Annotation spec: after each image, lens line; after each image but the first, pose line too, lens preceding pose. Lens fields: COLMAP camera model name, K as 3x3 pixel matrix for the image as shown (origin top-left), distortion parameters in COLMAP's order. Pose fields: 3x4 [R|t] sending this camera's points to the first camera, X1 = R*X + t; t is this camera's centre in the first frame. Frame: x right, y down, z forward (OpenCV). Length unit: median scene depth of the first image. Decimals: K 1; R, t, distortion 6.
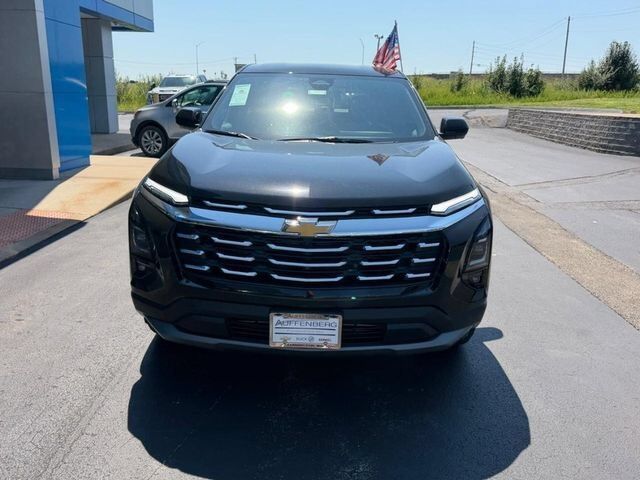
lens RADIAL K [[538.5, 0, 319.7], [0, 538.5, 237.5], [0, 0, 1]] dist [-0.002266, -0.013303]
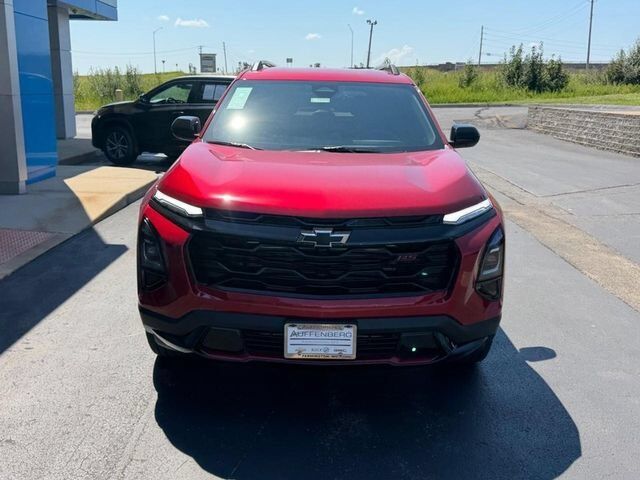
lens RADIAL K [[650.1, 0, 320.7], [0, 650.1, 234.5], [0, 0, 1]] dist [0.005894, 0.000000]
pose [[0.999663, -0.009235, 0.024252, -0.039543], [0.010183, 0.999177, -0.039259, 0.016279], [-0.023870, 0.039493, 0.998935, -0.158268]]
